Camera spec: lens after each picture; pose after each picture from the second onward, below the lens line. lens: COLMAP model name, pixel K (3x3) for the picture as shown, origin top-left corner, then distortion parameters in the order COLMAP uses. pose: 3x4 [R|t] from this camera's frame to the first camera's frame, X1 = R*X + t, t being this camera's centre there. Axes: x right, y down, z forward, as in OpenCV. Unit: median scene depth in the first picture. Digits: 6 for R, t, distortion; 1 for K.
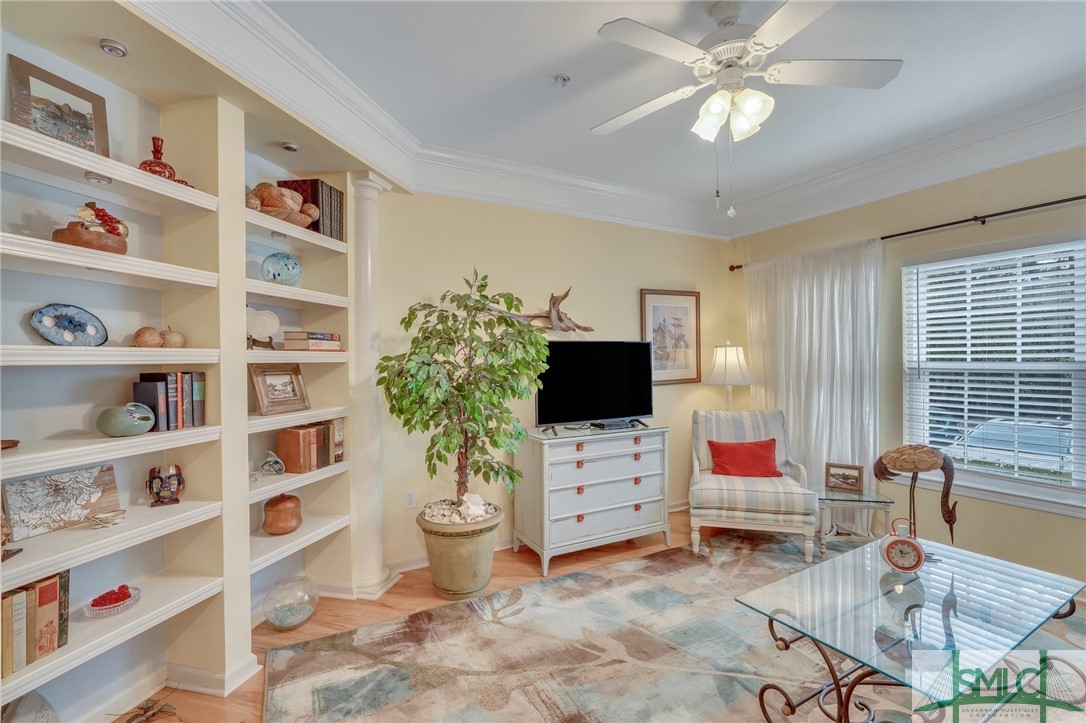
lens RADIAL K [[483.2, 0, 532.6], [0, 483.2, 362.7], [0, 0, 1]] dist [-0.000214, -0.000147]
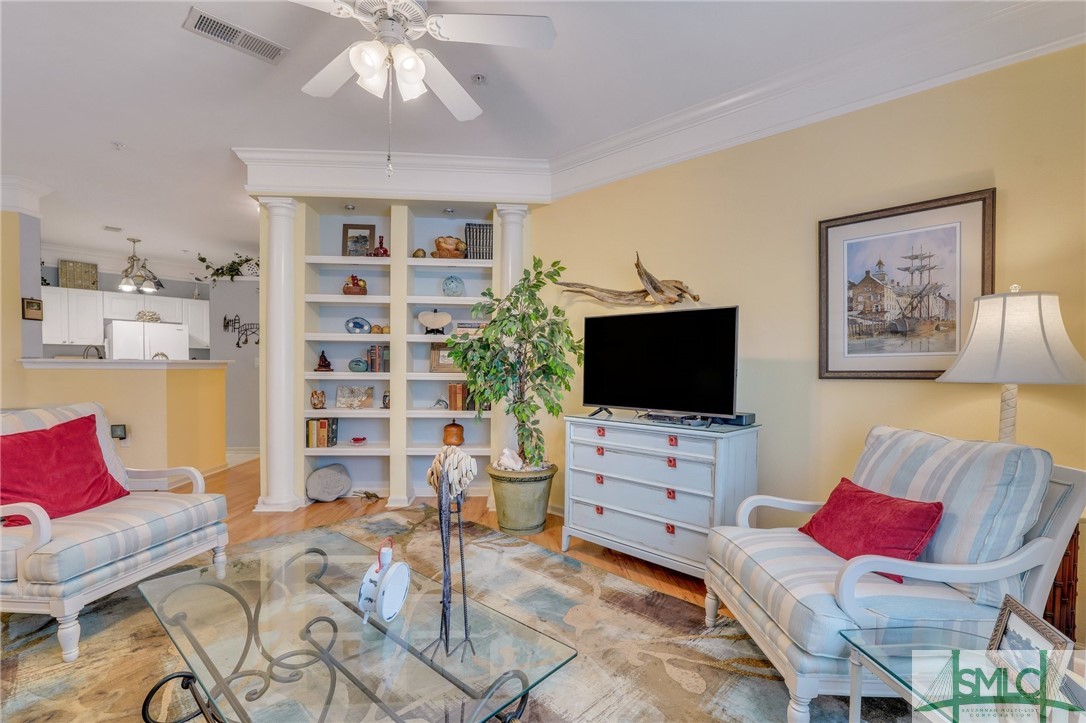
lens RADIAL K [[483.2, 0, 532.6], [0, 483.2, 362.7], [0, 0, 1]] dist [-0.000214, -0.000147]
pose [[0.320137, 0.023216, -0.947087, 0.931250], [-0.011425, 0.999722, 0.020644, 0.027536], [0.947302, 0.004211, 0.320313, 0.597960]]
